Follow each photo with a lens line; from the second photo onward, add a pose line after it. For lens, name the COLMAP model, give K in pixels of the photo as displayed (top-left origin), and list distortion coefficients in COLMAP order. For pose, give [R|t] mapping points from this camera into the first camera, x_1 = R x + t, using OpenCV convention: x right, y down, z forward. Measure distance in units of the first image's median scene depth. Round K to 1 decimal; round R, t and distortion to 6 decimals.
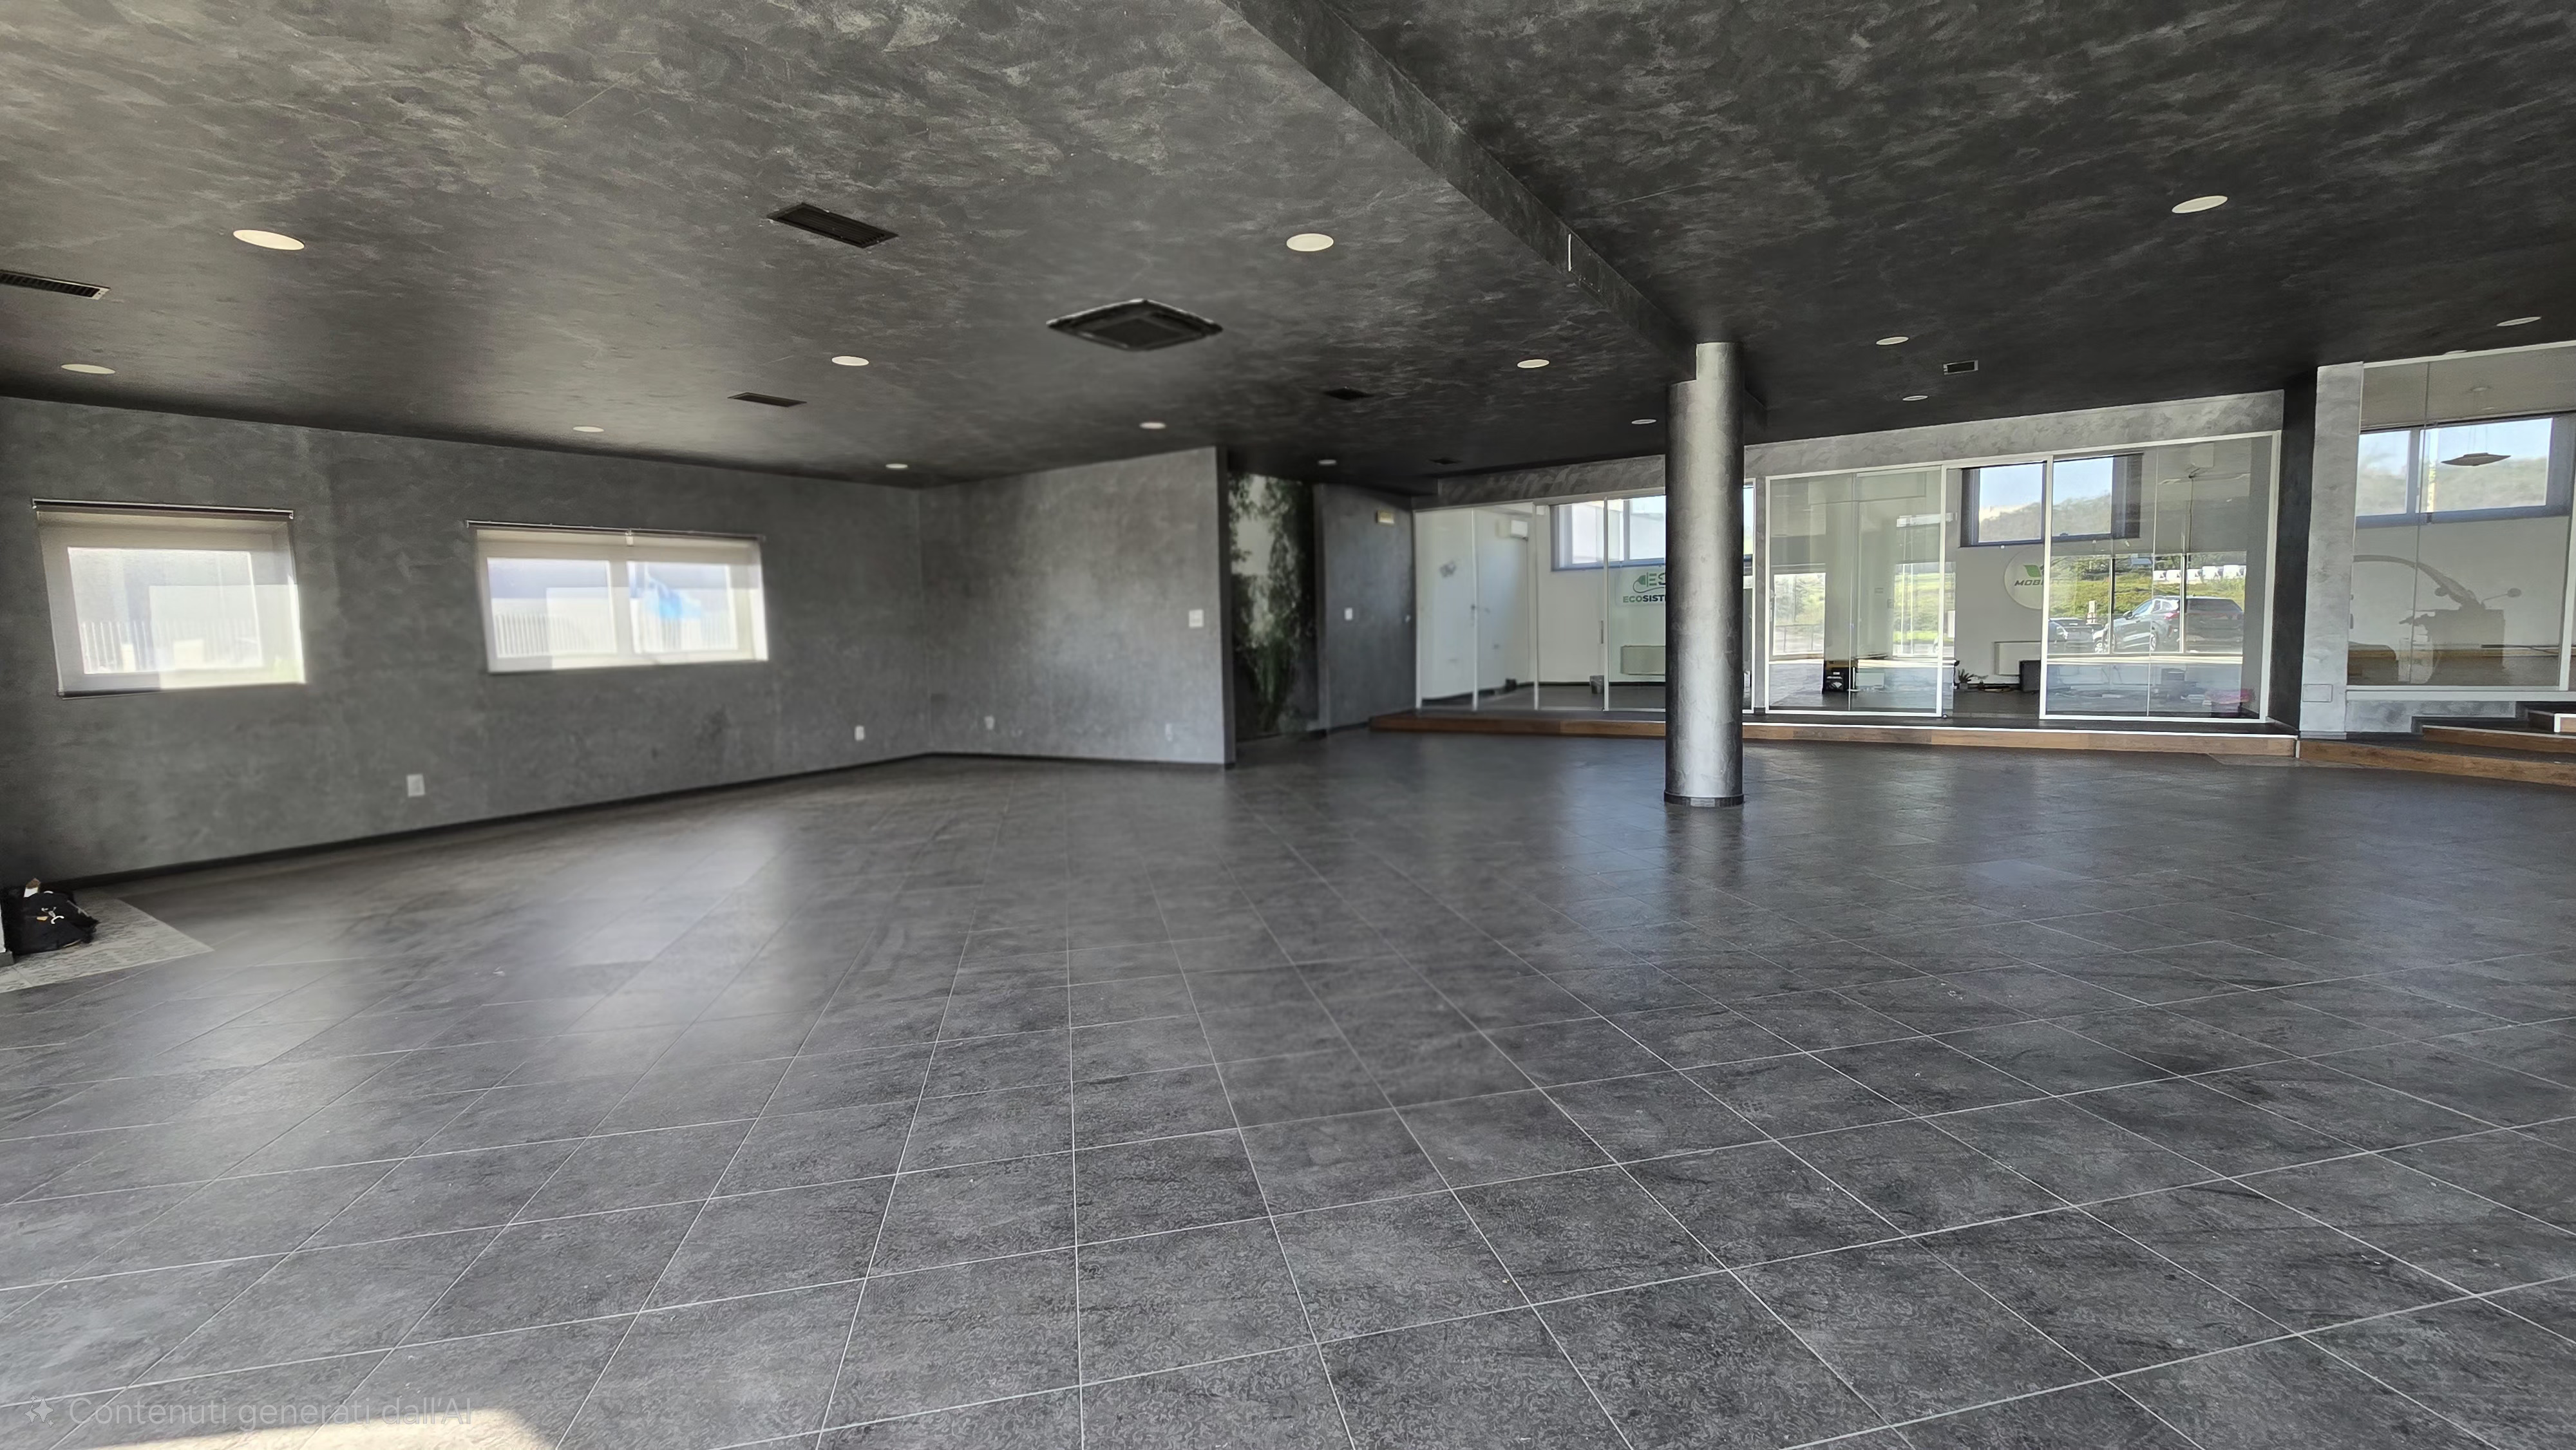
lens RADIAL K [[1064.0, 0, 1295.8], [0, 1064.0, 702.3], [0, 0, 1]] dist [0.002315, 0.000515]
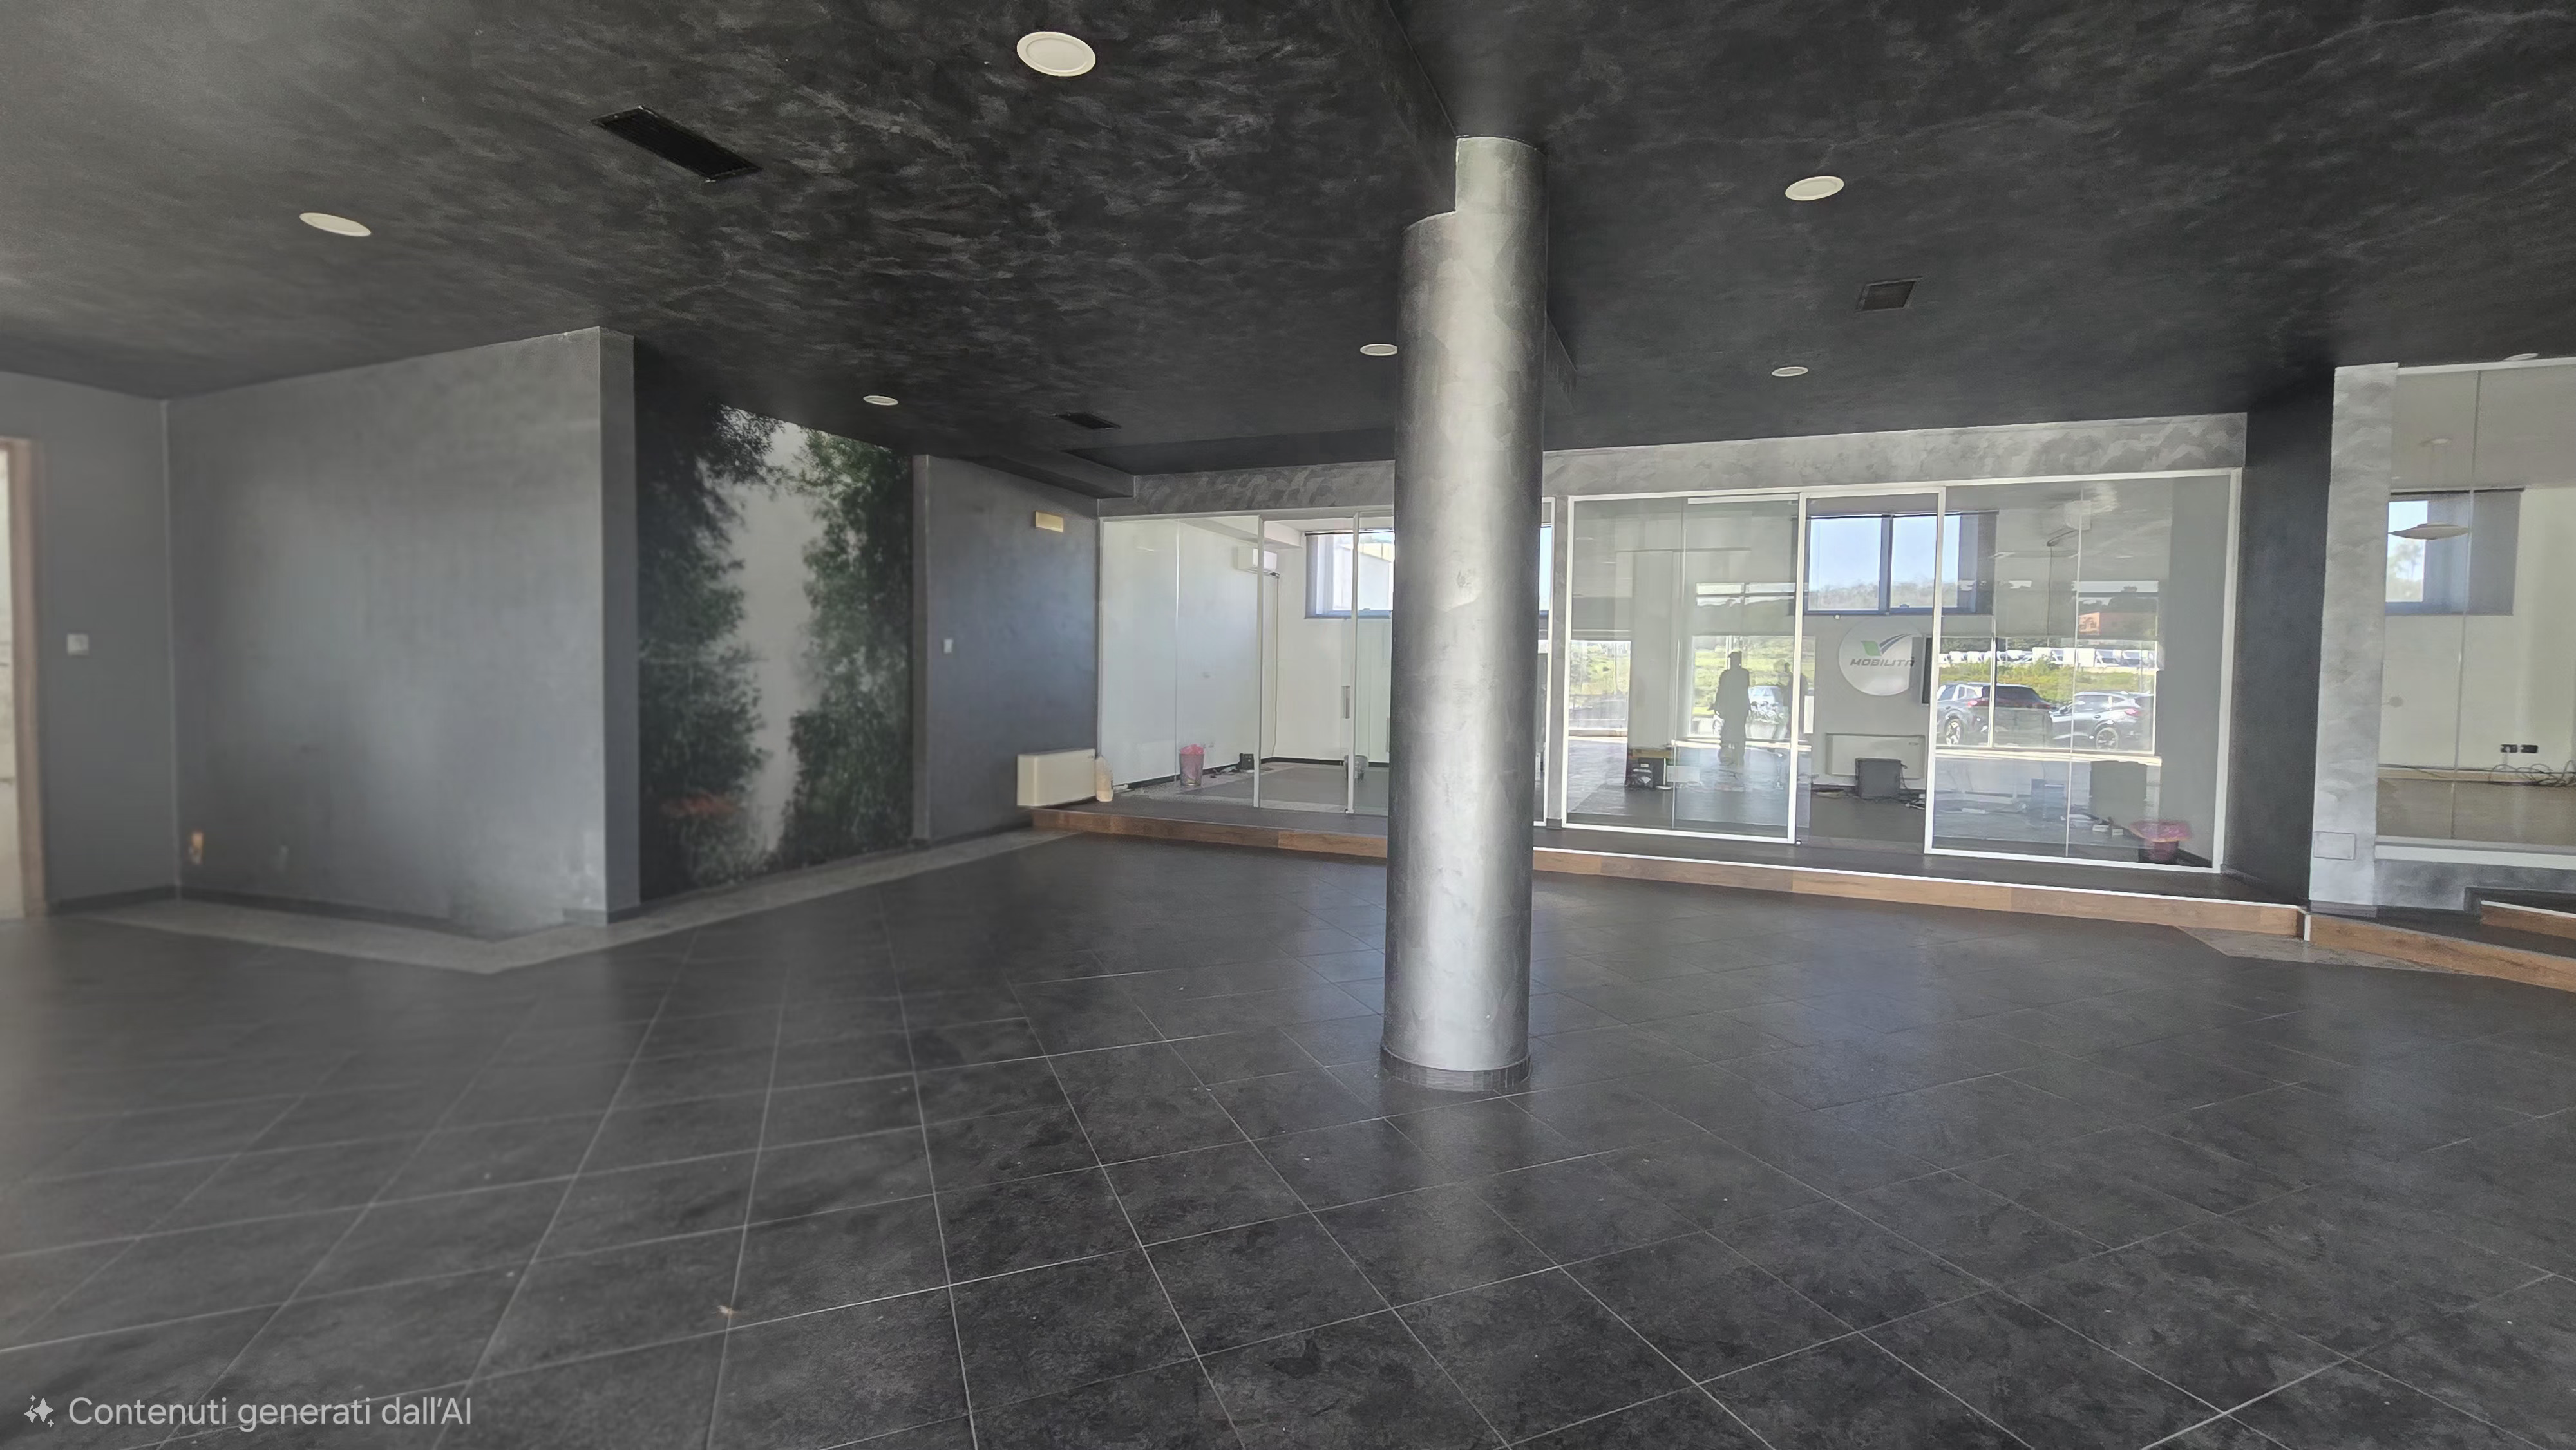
lens RADIAL K [[1062.3, 0, 1293.7], [0, 1062.3, 710.7], [0, 0, 1]] dist [-0.007030, 0.000015]
pose [[0.984207, 0.041492, 0.172089, 0.164625], [-0.035019, 0.998566, -0.040481, -0.037441], [-0.173522, 0.033815, 0.984249, 0.389237]]
